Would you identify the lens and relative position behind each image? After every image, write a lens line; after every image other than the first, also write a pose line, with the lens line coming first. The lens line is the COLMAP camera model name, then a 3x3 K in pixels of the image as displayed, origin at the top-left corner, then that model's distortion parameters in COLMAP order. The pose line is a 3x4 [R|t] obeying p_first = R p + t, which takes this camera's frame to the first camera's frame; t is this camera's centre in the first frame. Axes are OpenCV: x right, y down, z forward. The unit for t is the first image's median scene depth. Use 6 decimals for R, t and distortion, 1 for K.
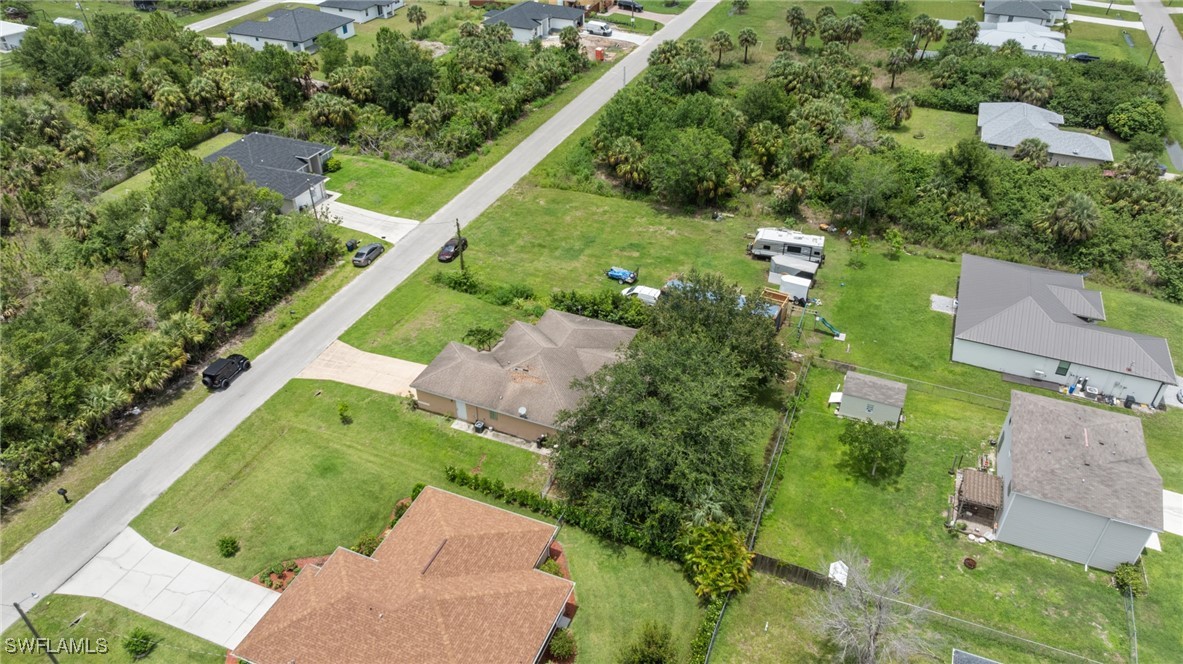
lens RADIAL K [[835.2, 0, 596.5], [0, 835.2, 328.0], [0, 0, 1]] dist [-0.039142, 0.039746]
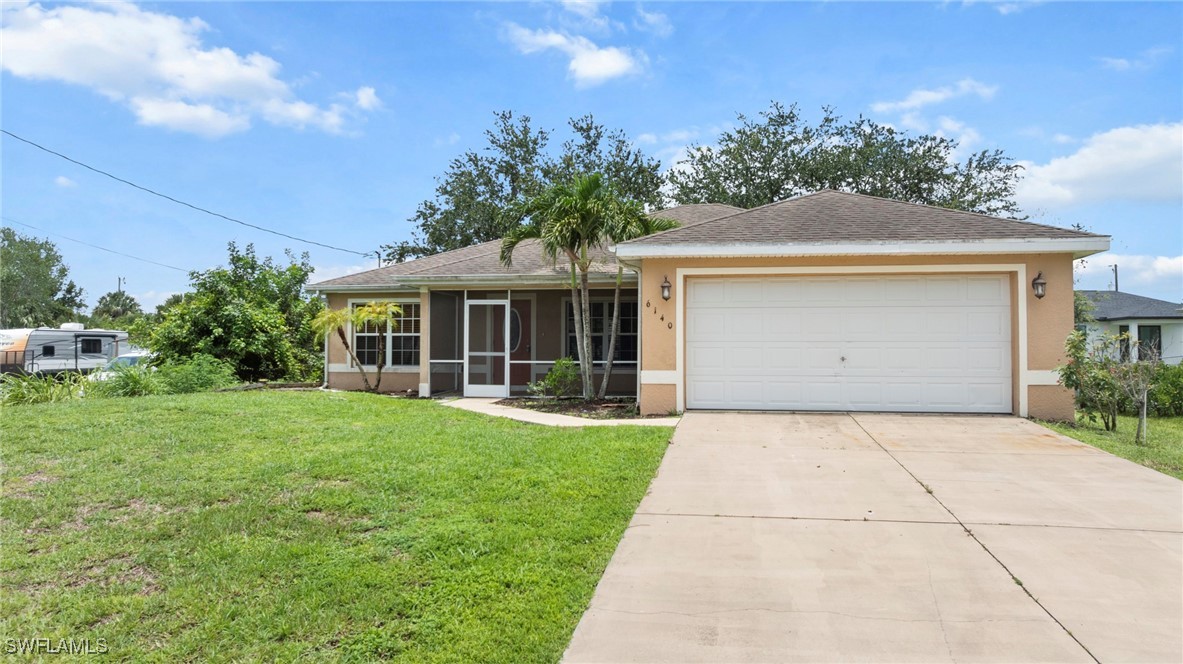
lens RADIAL K [[835.2, 0, 596.5], [0, 835.2, 328.0], [0, 0, 1]] dist [-0.039142, 0.039746]
pose [[-0.213794, 0.026870, 0.976509, -0.250729], [0.560700, 0.821941, 0.100141, 0.008477], [-0.799942, 0.568939, -0.190792, 0.782594]]
